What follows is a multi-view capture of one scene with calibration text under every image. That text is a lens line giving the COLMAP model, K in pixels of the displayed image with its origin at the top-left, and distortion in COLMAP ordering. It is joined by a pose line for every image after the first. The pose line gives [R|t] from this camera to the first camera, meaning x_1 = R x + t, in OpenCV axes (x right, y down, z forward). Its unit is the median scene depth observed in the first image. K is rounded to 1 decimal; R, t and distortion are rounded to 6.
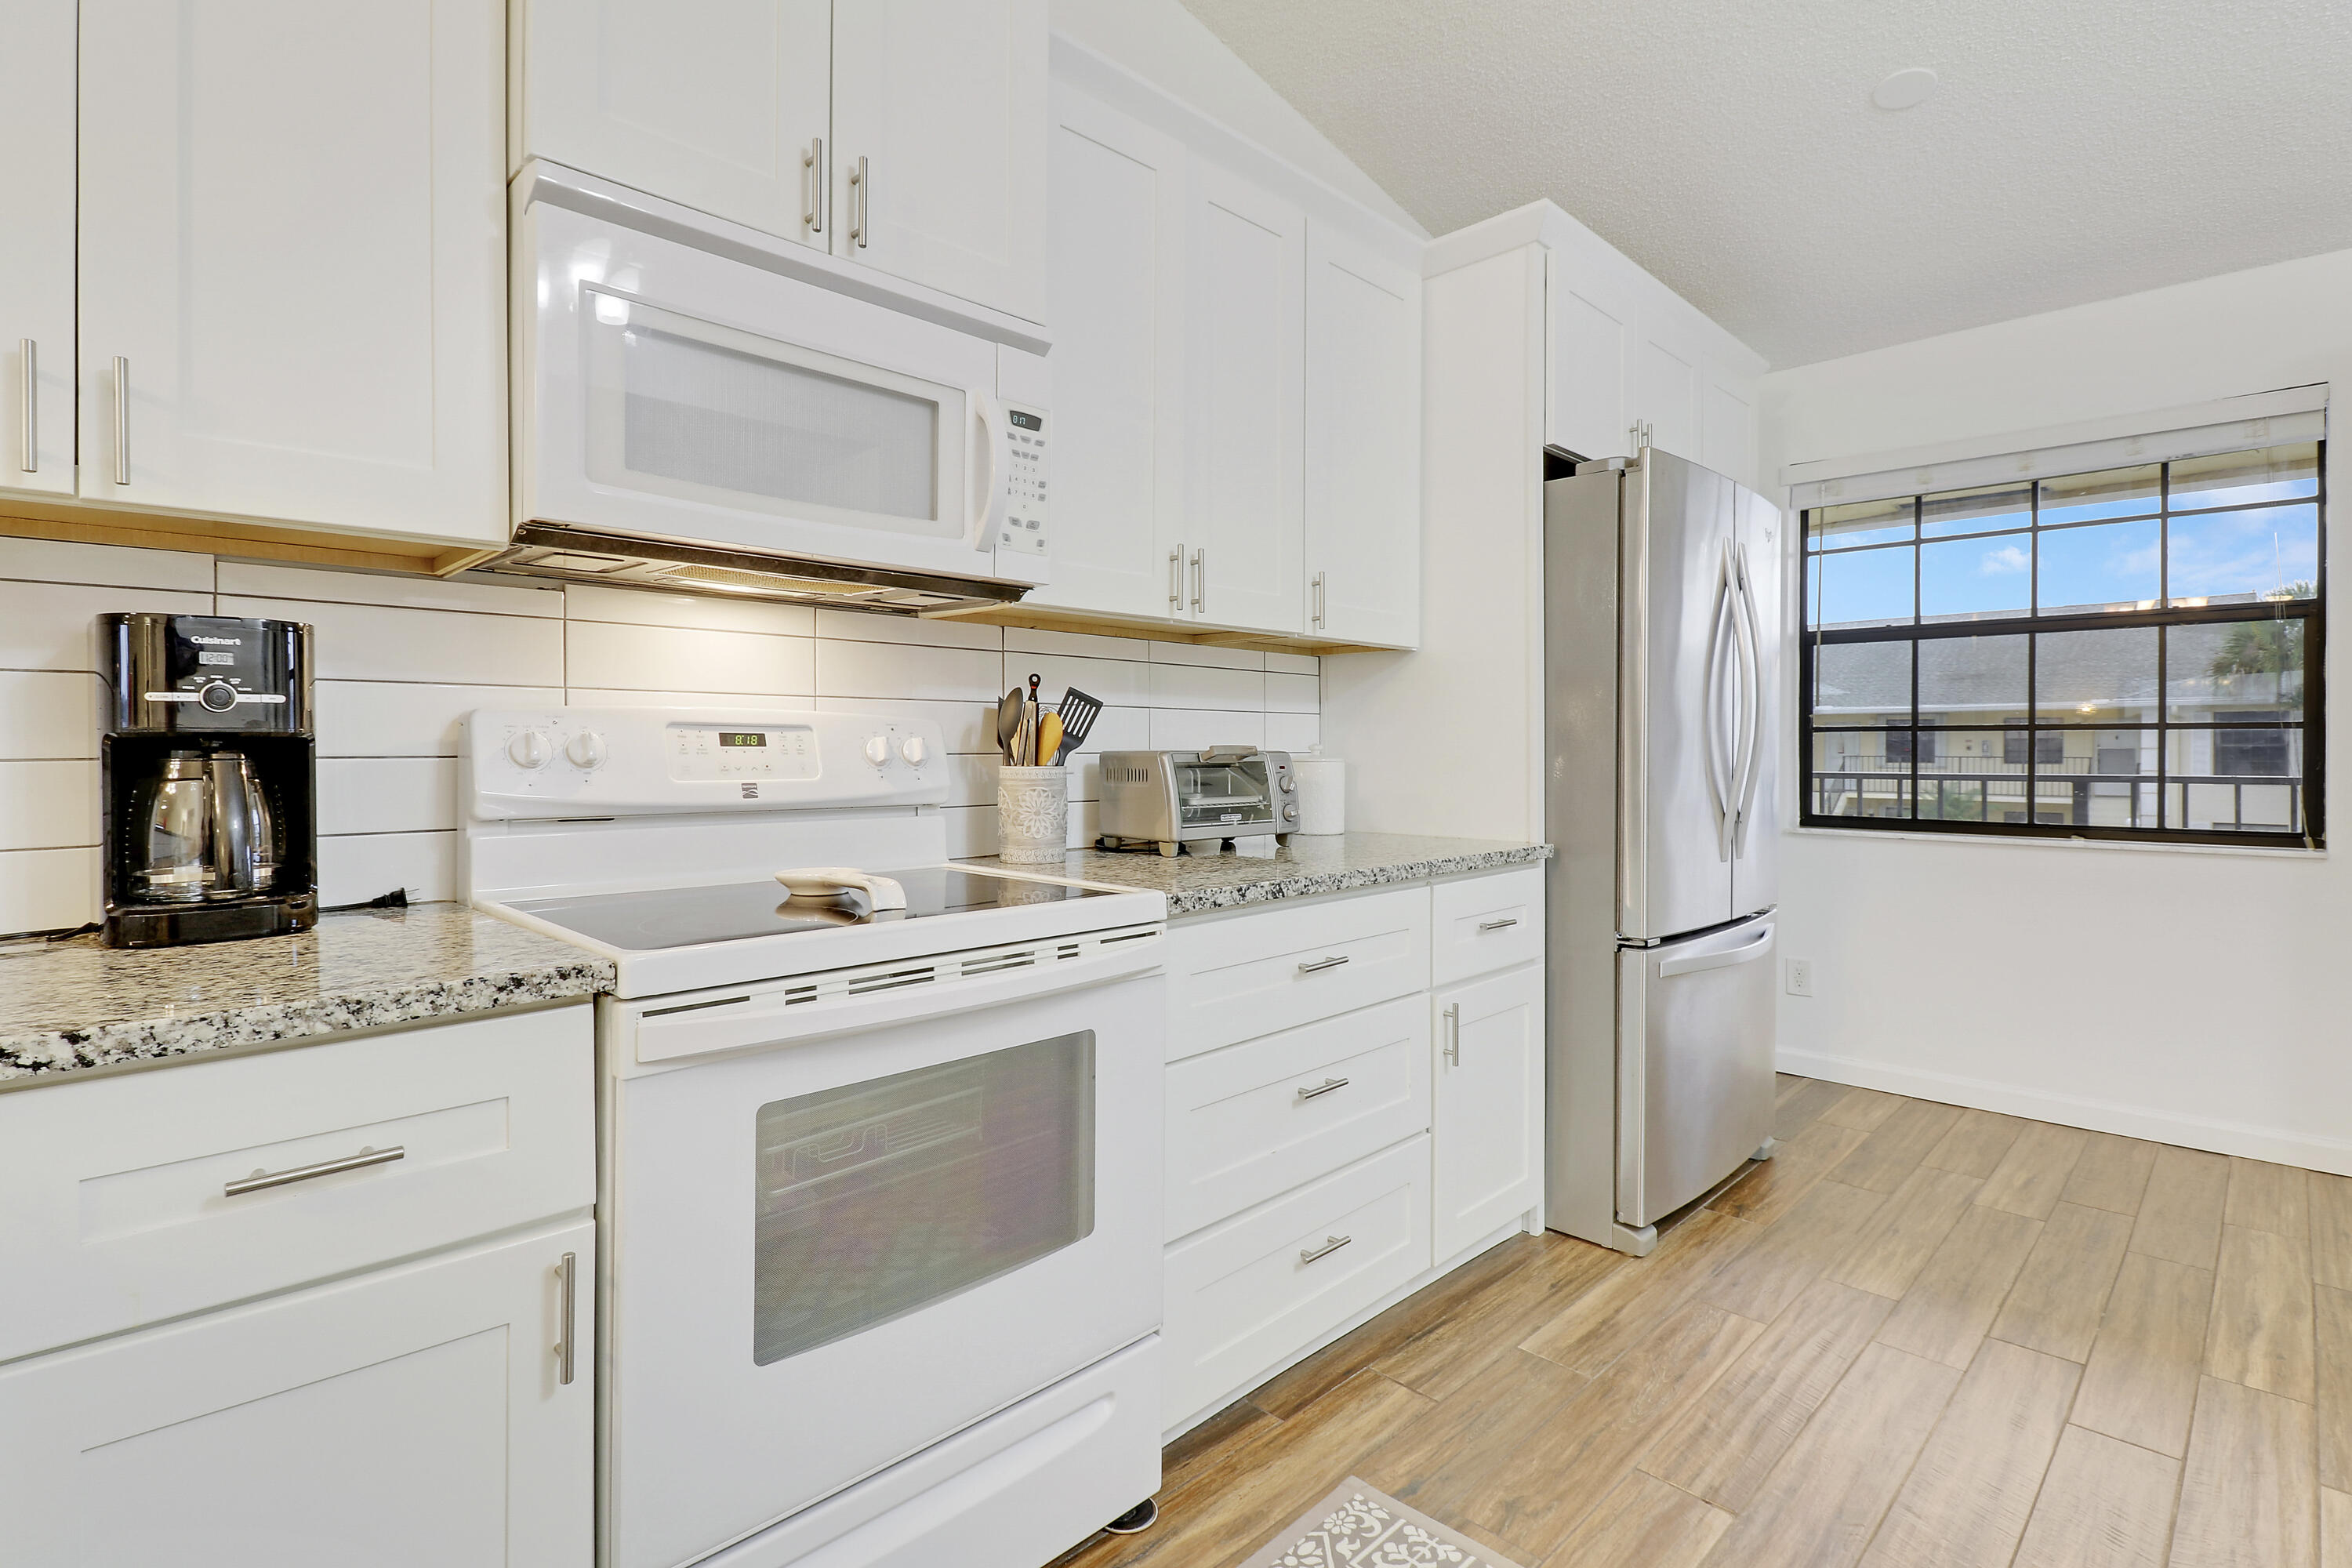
lens RADIAL K [[1117.3, 0, 1174.0], [0, 1117.3, 742.1], [0, 0, 1]] dist [-0.001159, -0.001976]
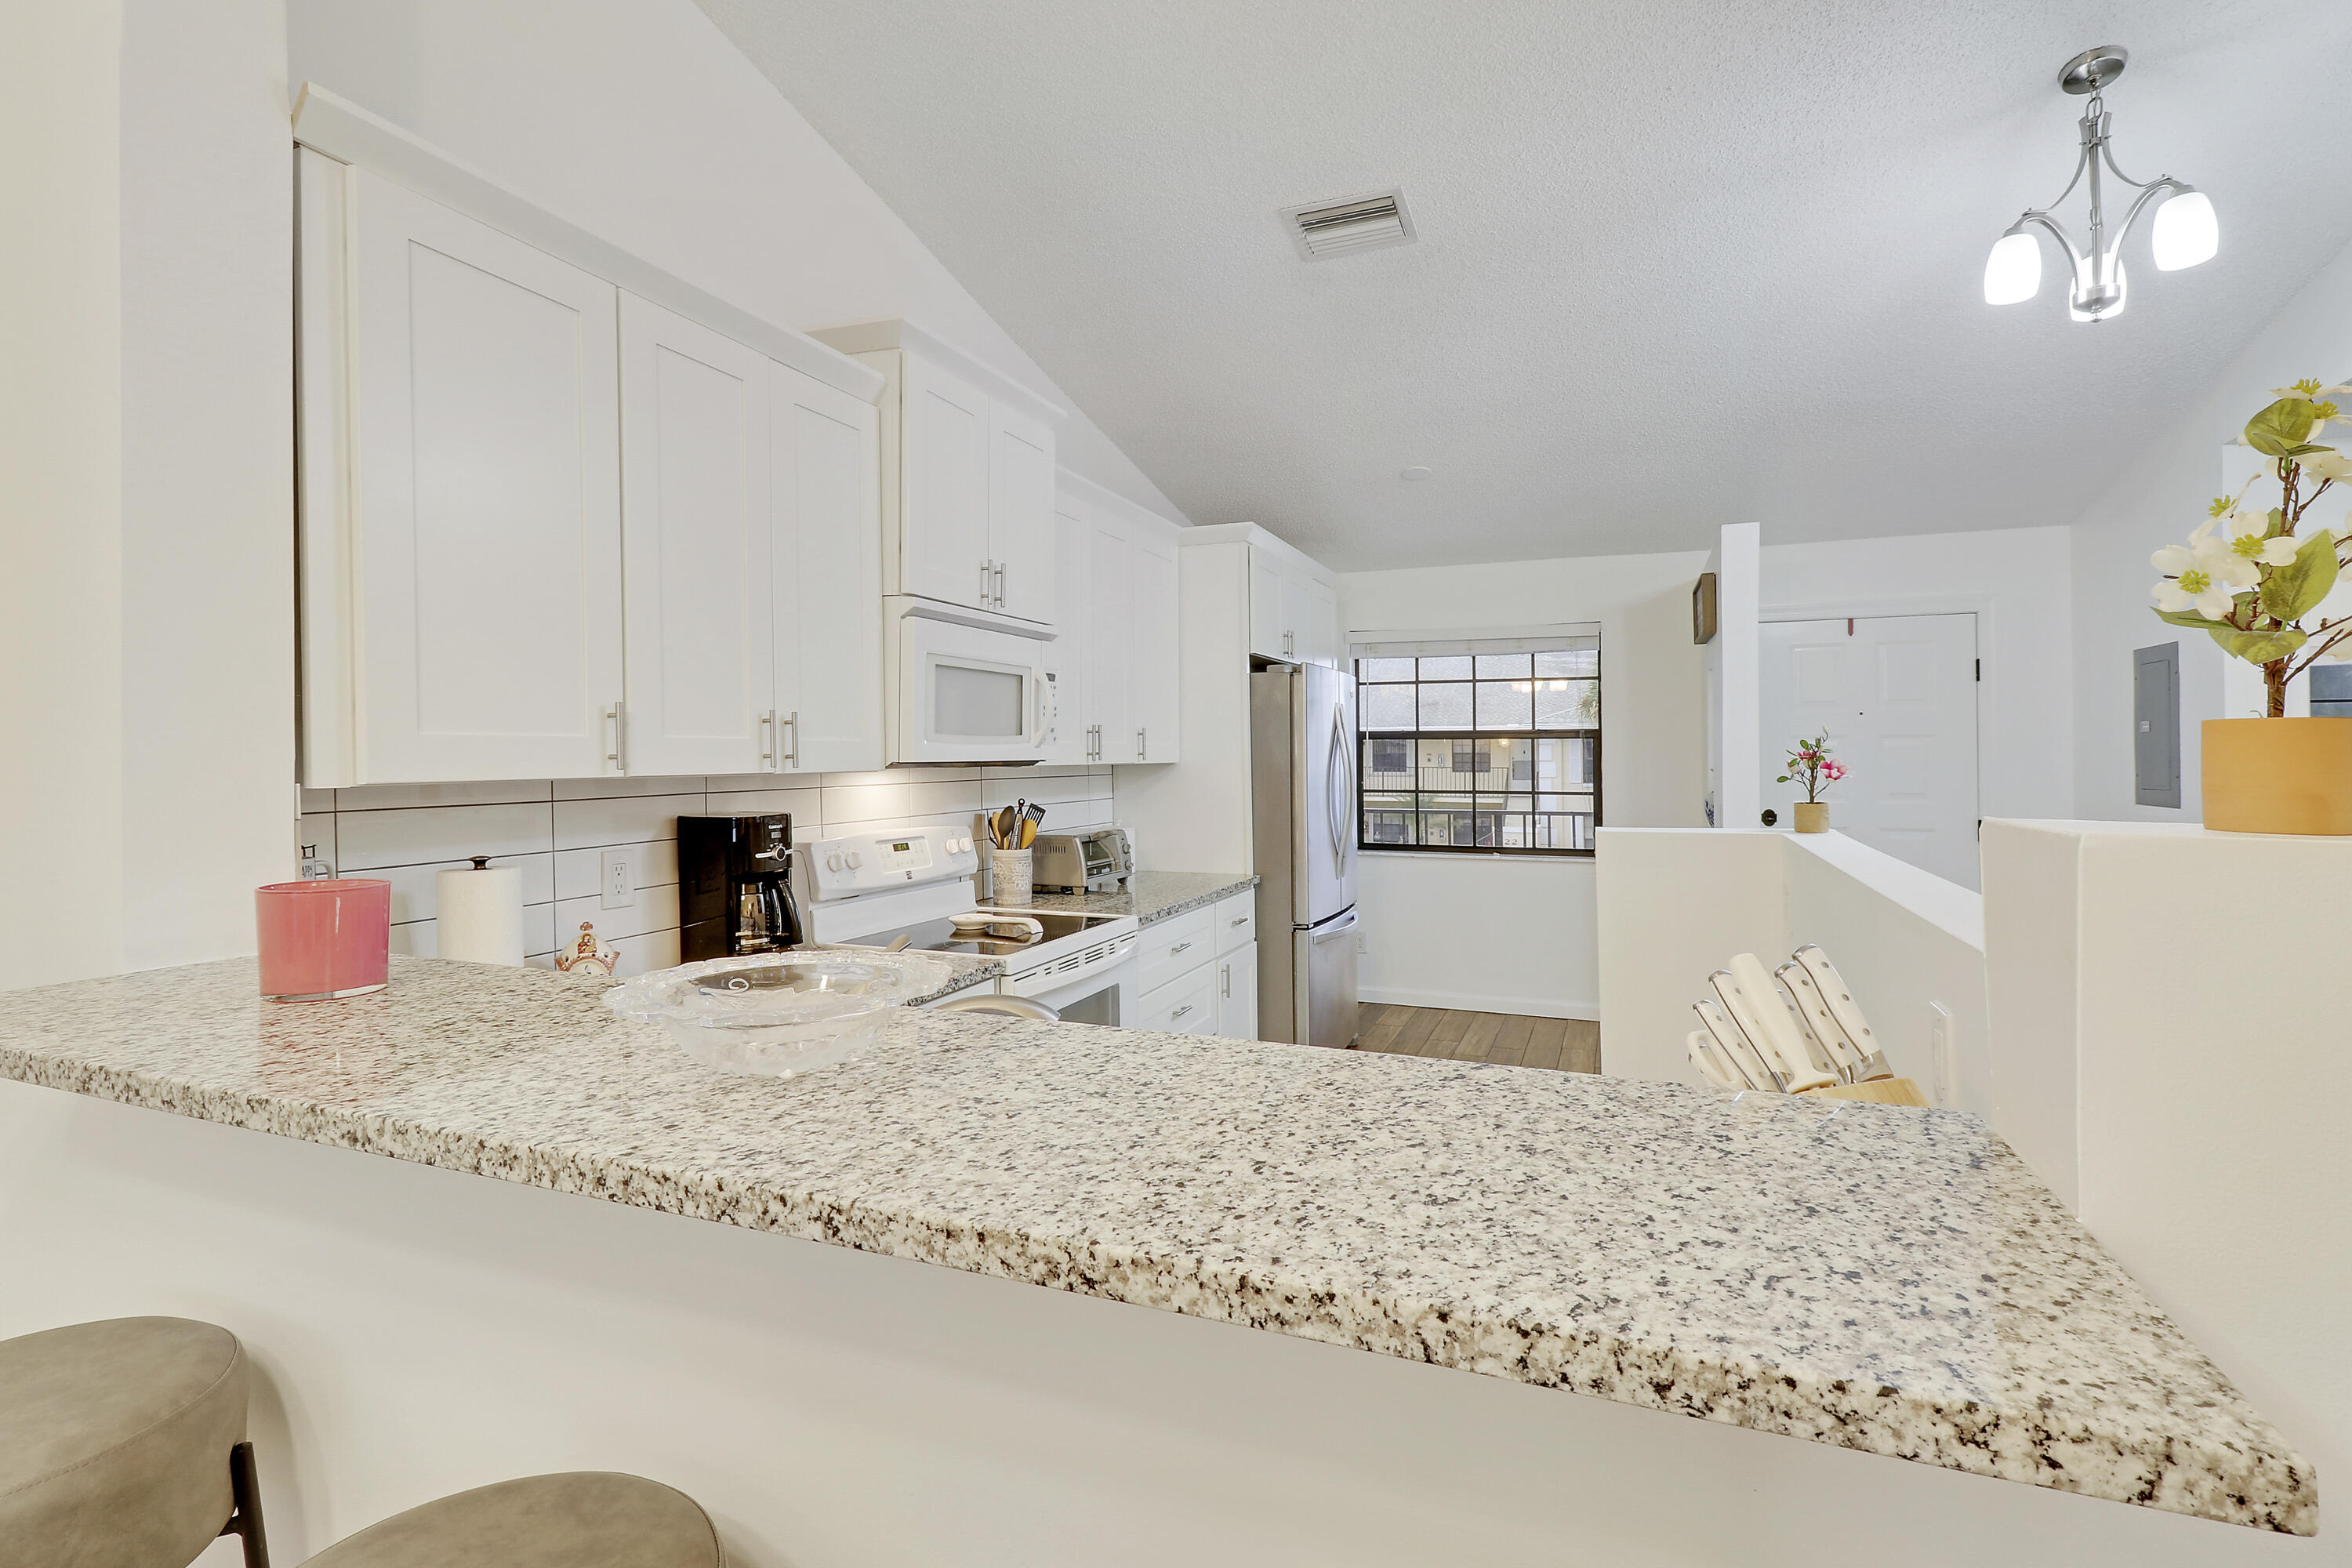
lens RADIAL K [[1096.4, 0, 1167.2], [0, 1096.4, 738.3], [0, 0, 1]] dist [0.076697, -0.000353]
pose [[0.925897, 0.000119, 0.377776, -0.576268], [0.003266, 0.999960, -0.008318, -0.142564], [-0.377762, 0.008935, 0.925860, -0.732746]]
